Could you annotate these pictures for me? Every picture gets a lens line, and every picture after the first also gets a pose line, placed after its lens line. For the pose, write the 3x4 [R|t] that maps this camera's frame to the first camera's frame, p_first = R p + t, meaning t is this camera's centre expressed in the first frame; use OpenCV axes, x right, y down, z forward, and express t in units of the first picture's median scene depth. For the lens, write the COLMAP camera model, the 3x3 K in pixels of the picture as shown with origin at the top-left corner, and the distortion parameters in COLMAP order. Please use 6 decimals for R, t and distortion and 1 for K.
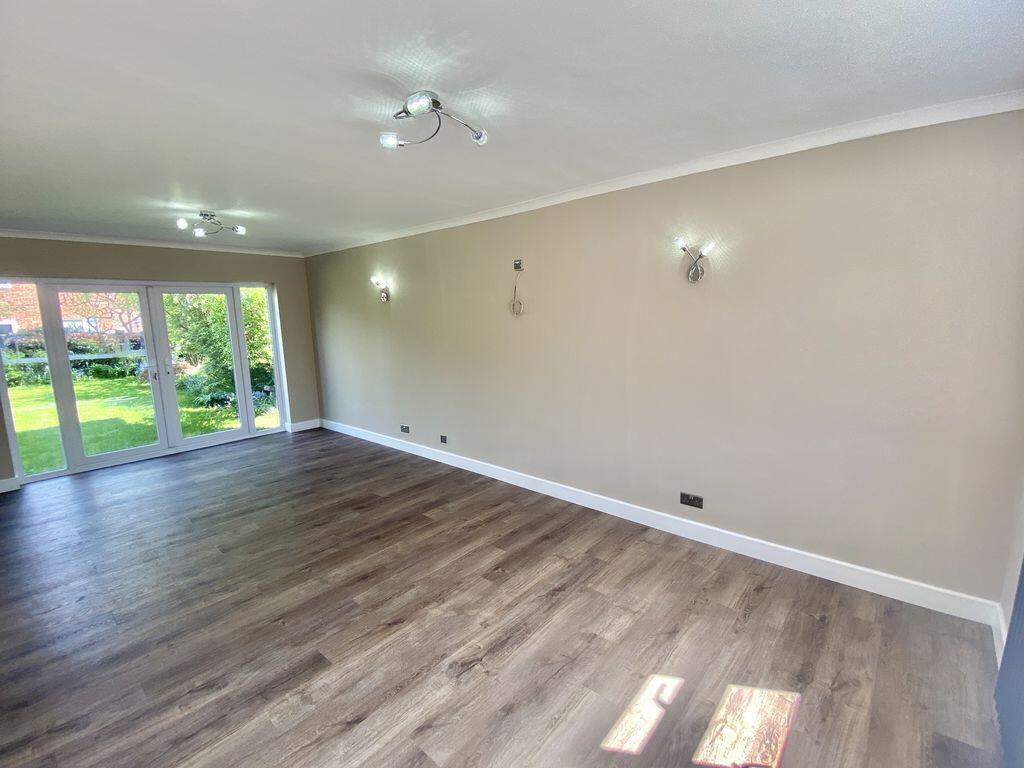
lens RADIAL K [[453.6, 0, 509.6], [0, 453.6, 383.4], [0, 0, 1]] dist [0.019373, -0.021078]
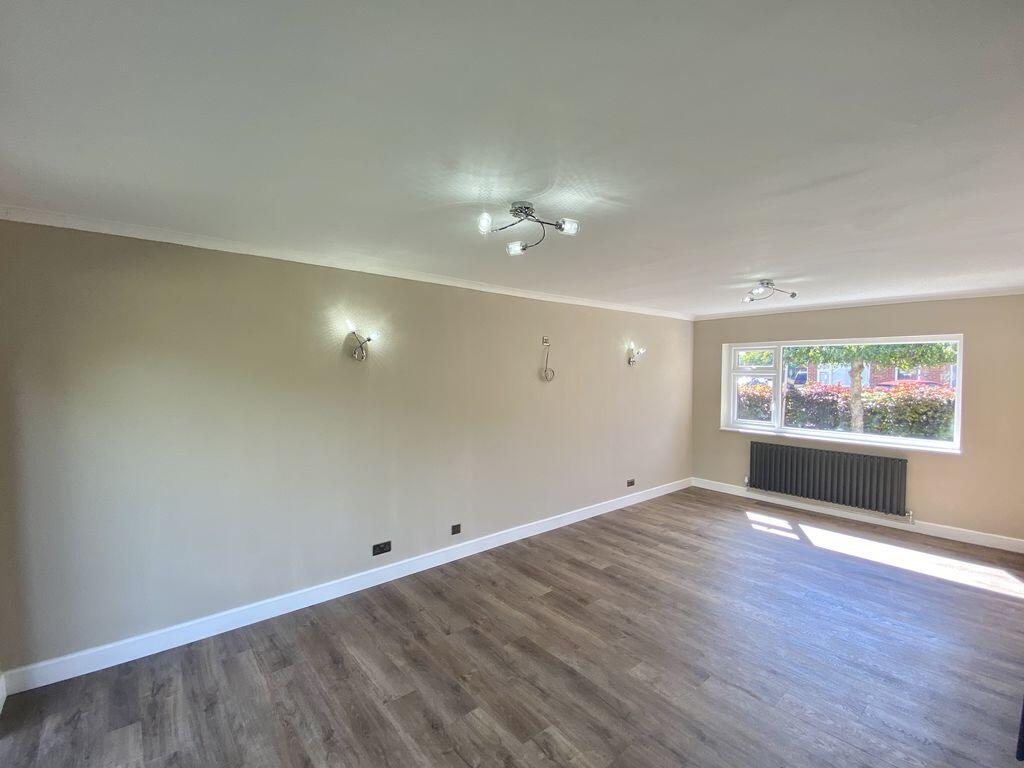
lens RADIAL K [[453.6, 0, 509.6], [0, 453.6, 383.4], [0, 0, 1]] dist [0.019373, -0.021078]
pose [[0.163961, -0.013362, 0.986376, -1.214690], [0.142080, 0.989802, -0.010209, -0.152739], [-0.976181, 0.141819, 0.164188, 0.936303]]
